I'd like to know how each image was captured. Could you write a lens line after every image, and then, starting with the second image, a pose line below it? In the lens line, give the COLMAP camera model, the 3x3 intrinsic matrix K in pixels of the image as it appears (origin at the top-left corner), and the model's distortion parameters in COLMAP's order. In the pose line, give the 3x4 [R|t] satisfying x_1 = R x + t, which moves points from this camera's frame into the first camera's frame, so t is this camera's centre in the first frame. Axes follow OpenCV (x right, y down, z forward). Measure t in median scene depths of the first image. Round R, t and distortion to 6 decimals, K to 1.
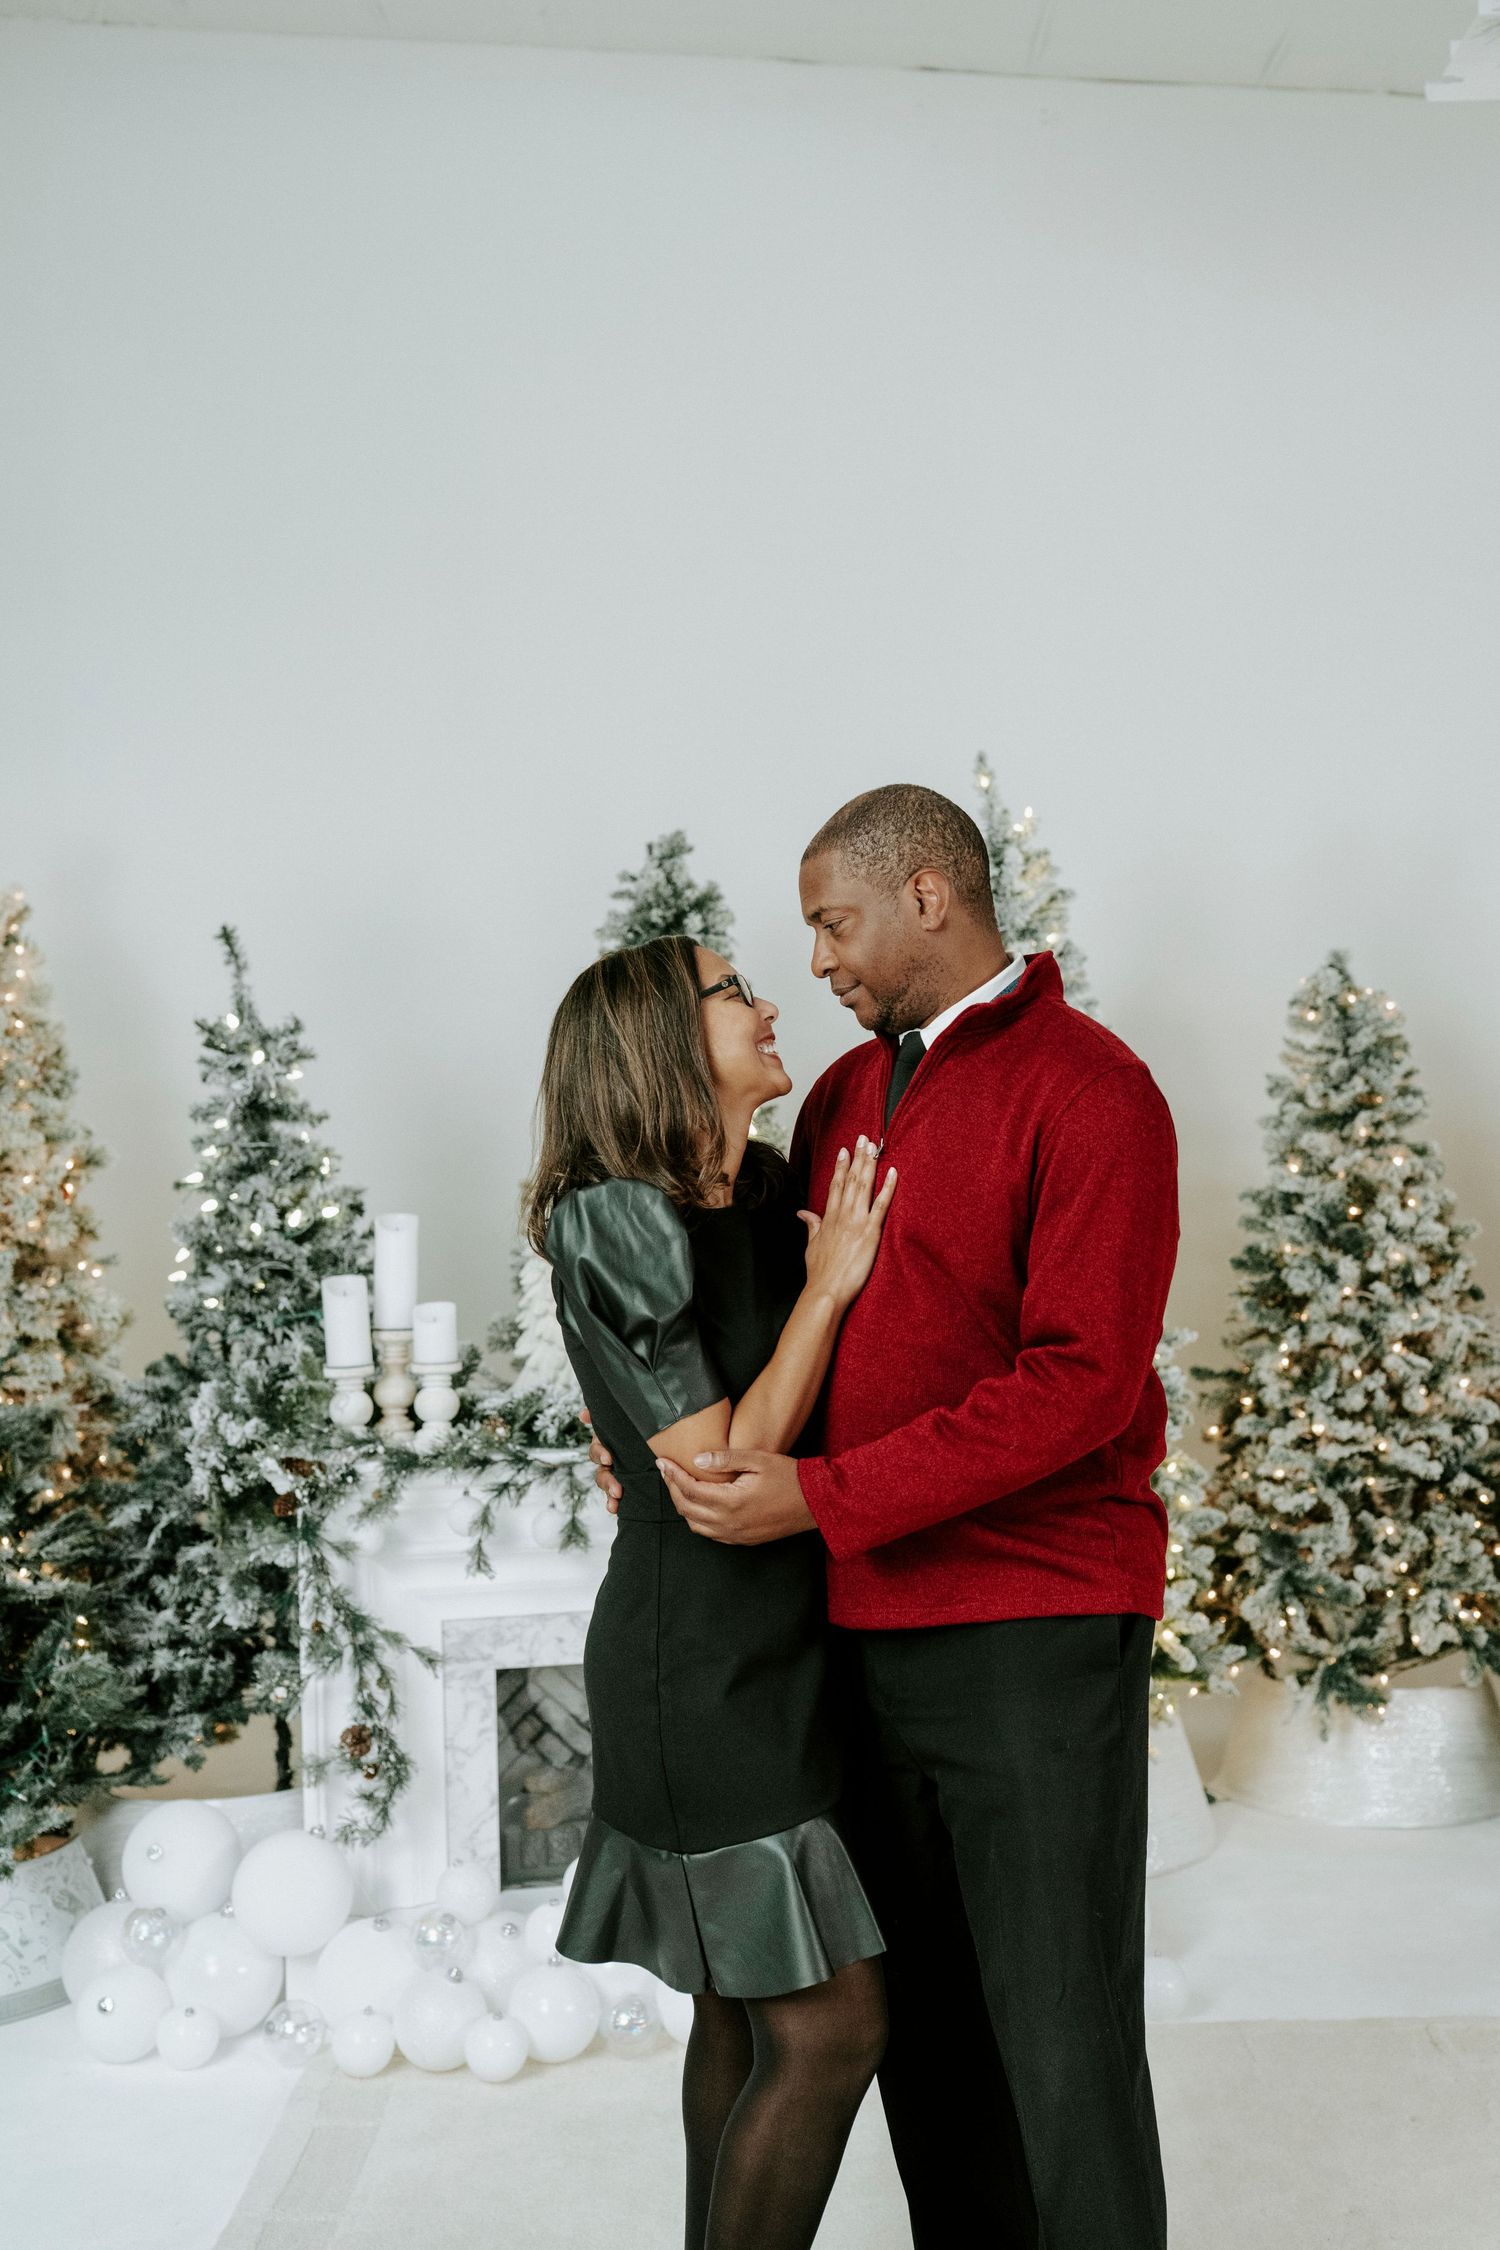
lens RADIAL K [[2345.3, 0, 749.4], [0, 2345.3, 1040.3], [0, 0, 1]] dist [0.003449, -0.004575]
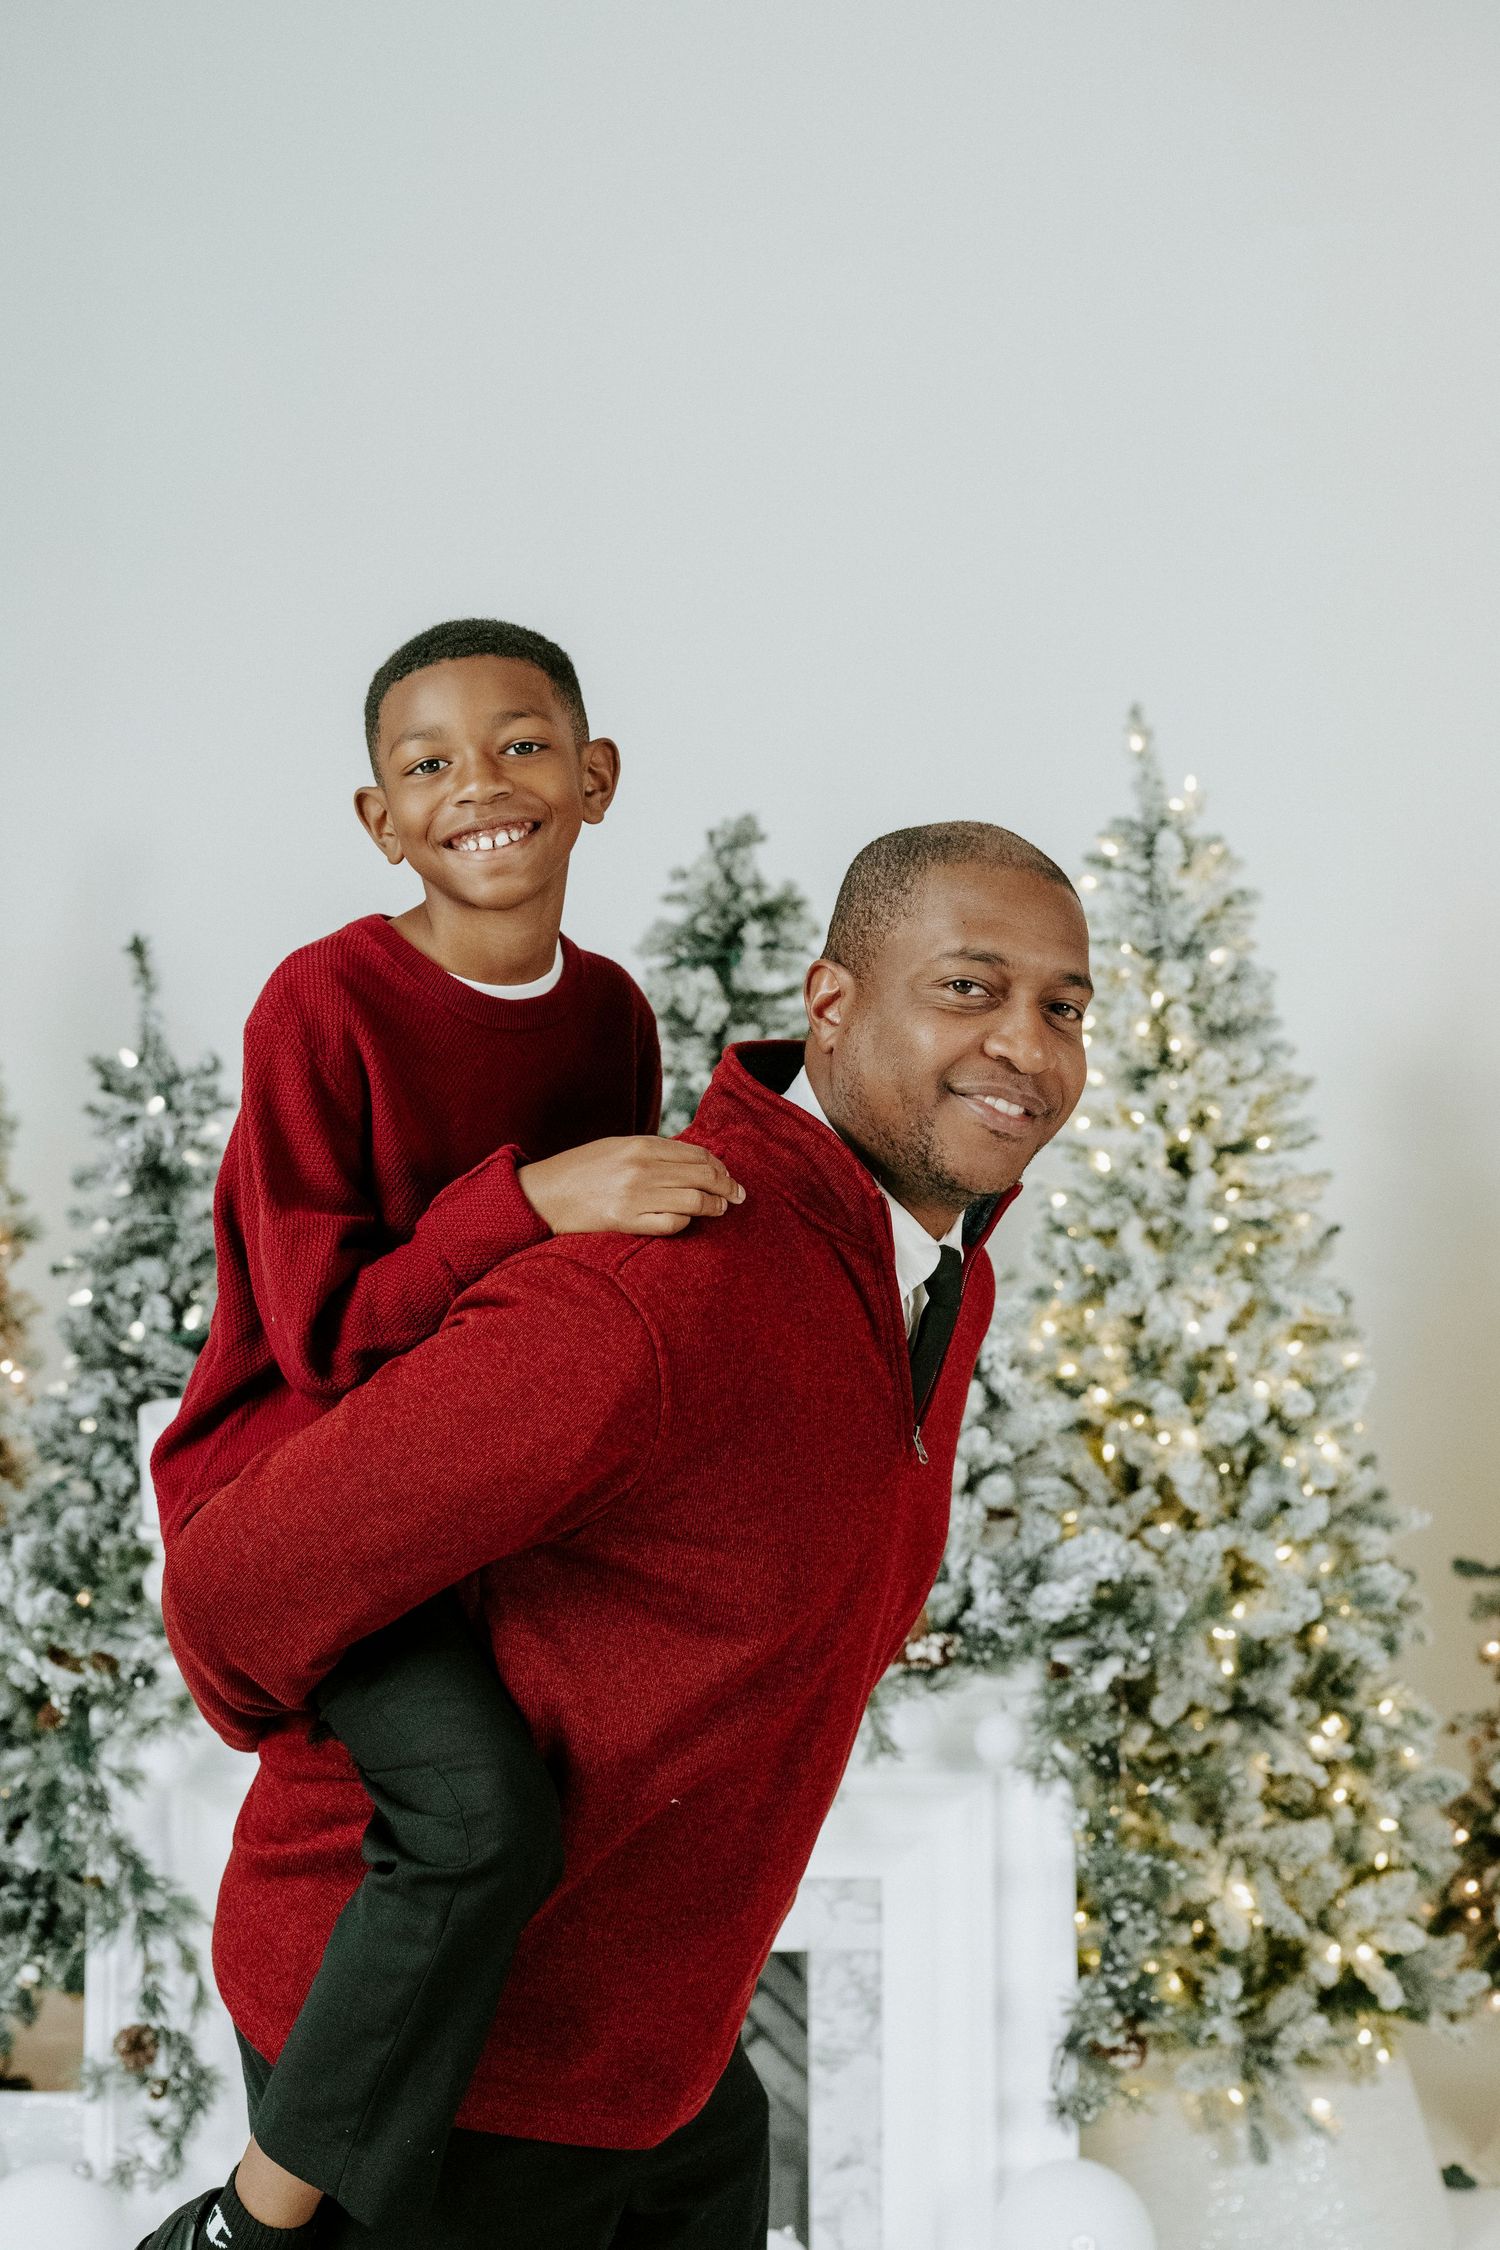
lens RADIAL K [[2708.0, 0, 759.3], [0, 2708.0, 949.5], [0, 0, 1]] dist [0.002991, 0.002986]
pose [[0.983321, 0.004054, -0.181831, 0.144176], [-0.013481, 0.998626, -0.050637, -0.001446], [0.181376, 0.052243, 0.982025, 0.156856]]
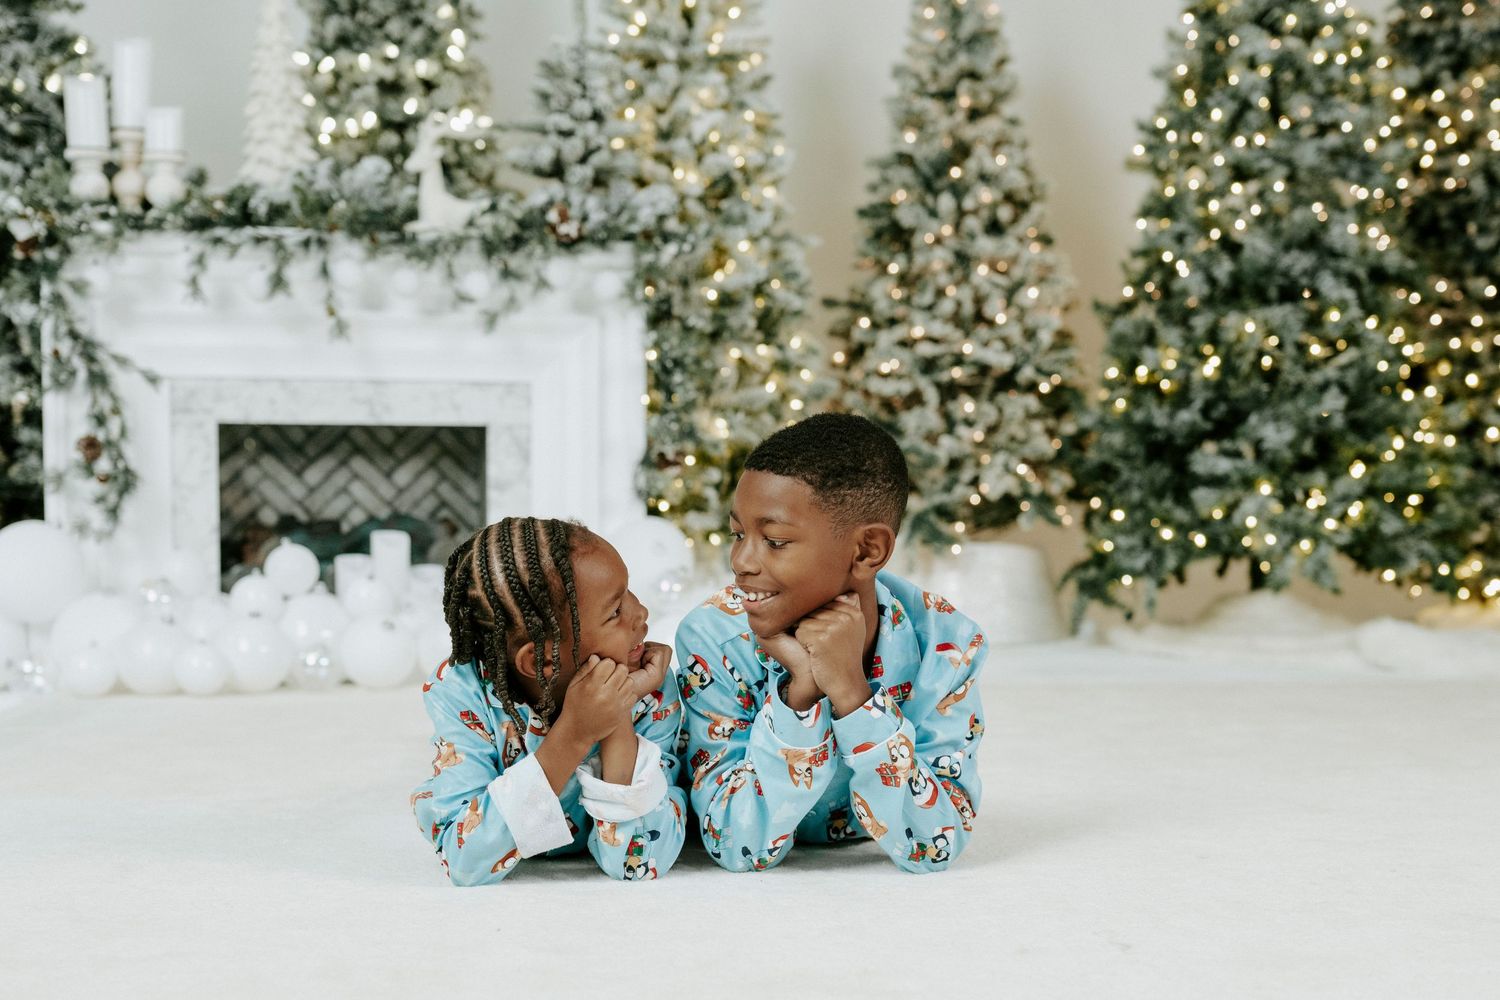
lens RADIAL K [[1931.1, 0, 757.6], [0, 1931.1, 582.9], [0, 0, 1]] dist [0.007422, -0.001977]
pose [[0.993404, 0.021267, 0.112676, 0.049591], [-0.031315, 0.995613, 0.088174, 0.222355], [-0.110307, -0.091120, 0.989712, -0.011540]]
